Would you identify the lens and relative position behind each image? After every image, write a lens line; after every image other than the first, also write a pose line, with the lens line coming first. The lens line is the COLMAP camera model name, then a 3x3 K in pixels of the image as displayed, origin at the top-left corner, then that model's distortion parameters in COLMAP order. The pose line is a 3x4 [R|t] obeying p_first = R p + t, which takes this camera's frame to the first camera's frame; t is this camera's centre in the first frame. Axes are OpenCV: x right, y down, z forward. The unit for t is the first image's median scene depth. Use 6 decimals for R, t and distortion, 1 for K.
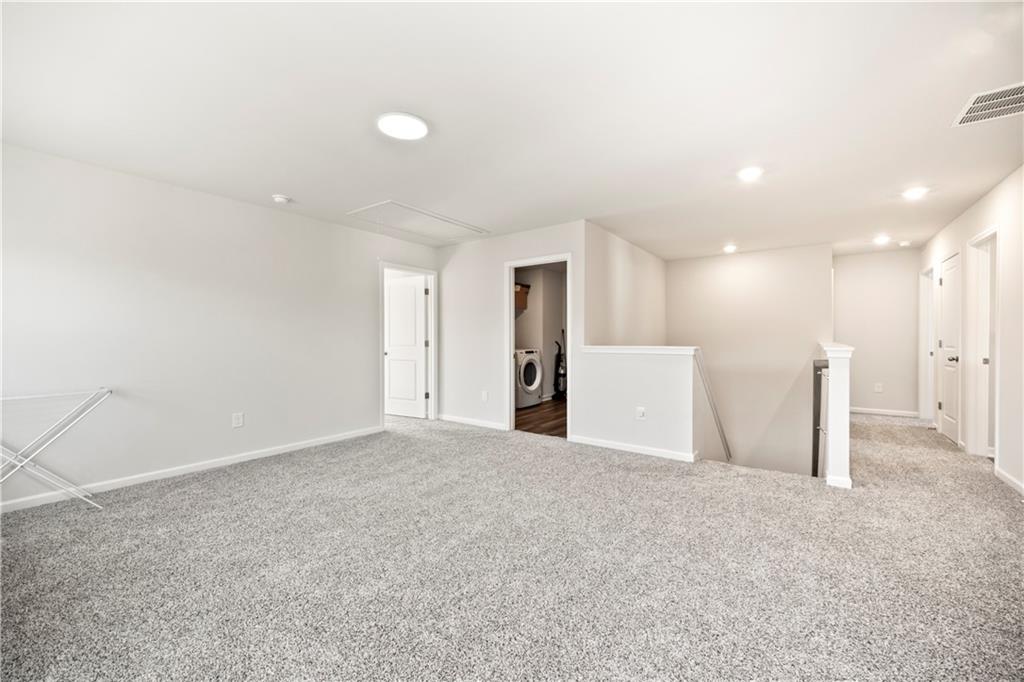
lens RADIAL K [[404.6, 0, 515.0], [0, 404.6, 339.7], [0, 0, 1]] dist [-0.009821, -0.000258]
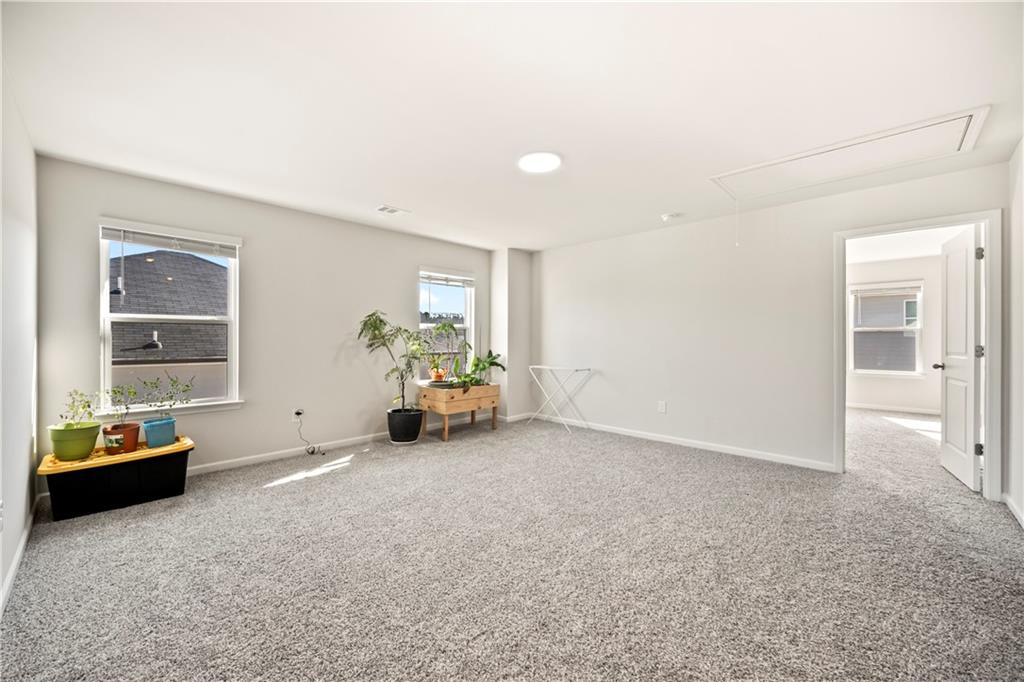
lens RADIAL K [[404.6, 0, 510.3], [0, 404.6, 340.5], [0, 0, 1]] dist [-0.009821, -0.000258]
pose [[-0.150154, 0.013488, -0.988571, 0.591900], [0.004428, 0.999906, 0.012970, -0.020951], [0.988653, -0.002430, -0.150200, 0.720502]]
